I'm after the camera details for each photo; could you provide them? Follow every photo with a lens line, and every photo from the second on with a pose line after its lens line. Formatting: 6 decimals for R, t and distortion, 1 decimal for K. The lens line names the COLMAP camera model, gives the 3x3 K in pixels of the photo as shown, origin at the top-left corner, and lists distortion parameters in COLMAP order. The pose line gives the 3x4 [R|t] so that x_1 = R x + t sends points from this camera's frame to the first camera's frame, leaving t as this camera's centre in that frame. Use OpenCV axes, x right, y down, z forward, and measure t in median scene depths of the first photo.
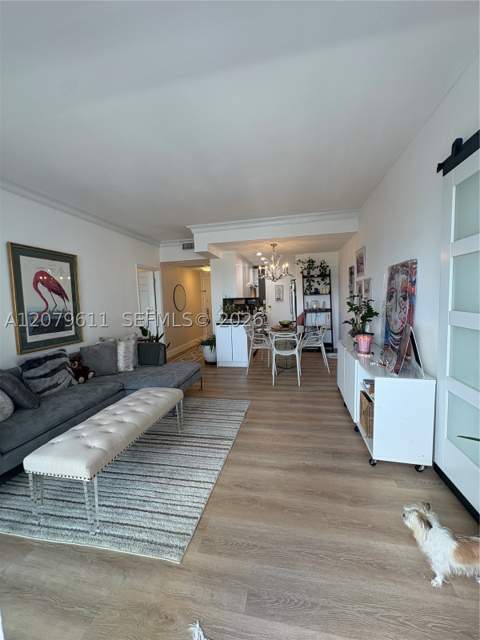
lens RADIAL K [[256.8, 0, 240.0], [0, 256.8, 320.0], [0, 0, 1]] dist [0.001777, 0.000842]
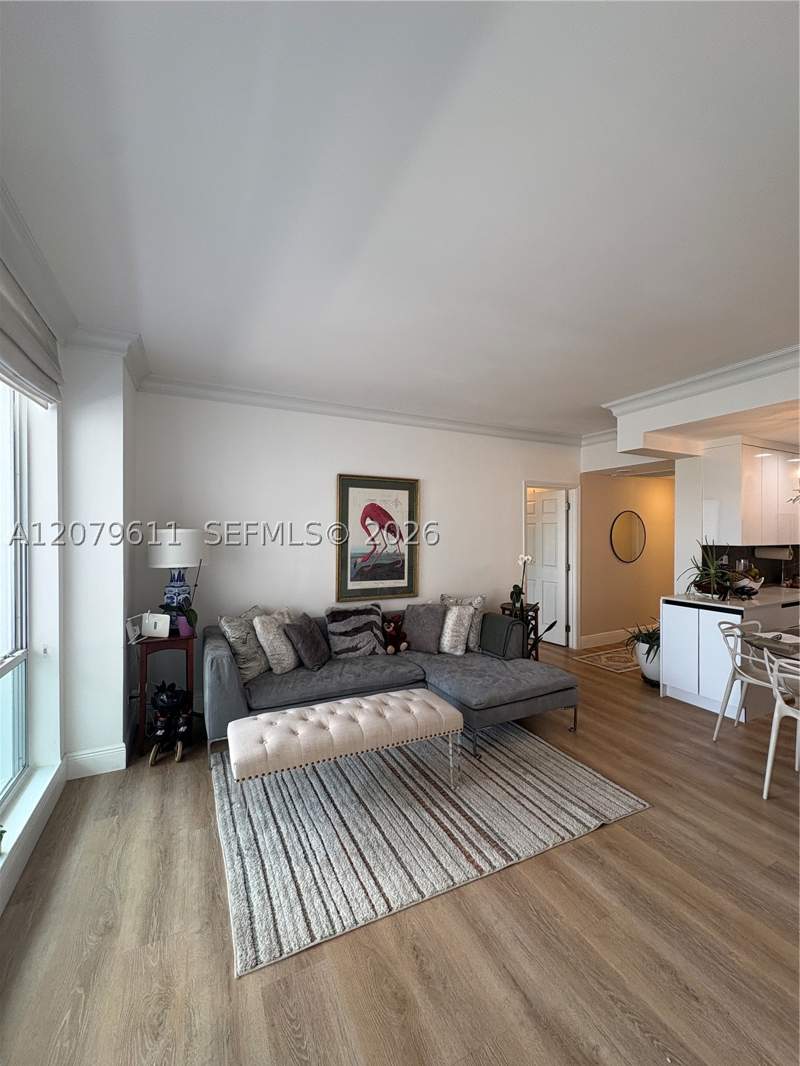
lens RADIAL K [[427.8, 0, 400.0], [0, 427.8, 533.0], [0, 0, 1]] dist [0.001777, 0.000842]
pose [[0.611806, 0.041471, -0.789920, 0.391722], [-0.088821, 0.995911, -0.016509, -0.091301], [0.786005, 0.080262, 0.612988, 0.269626]]
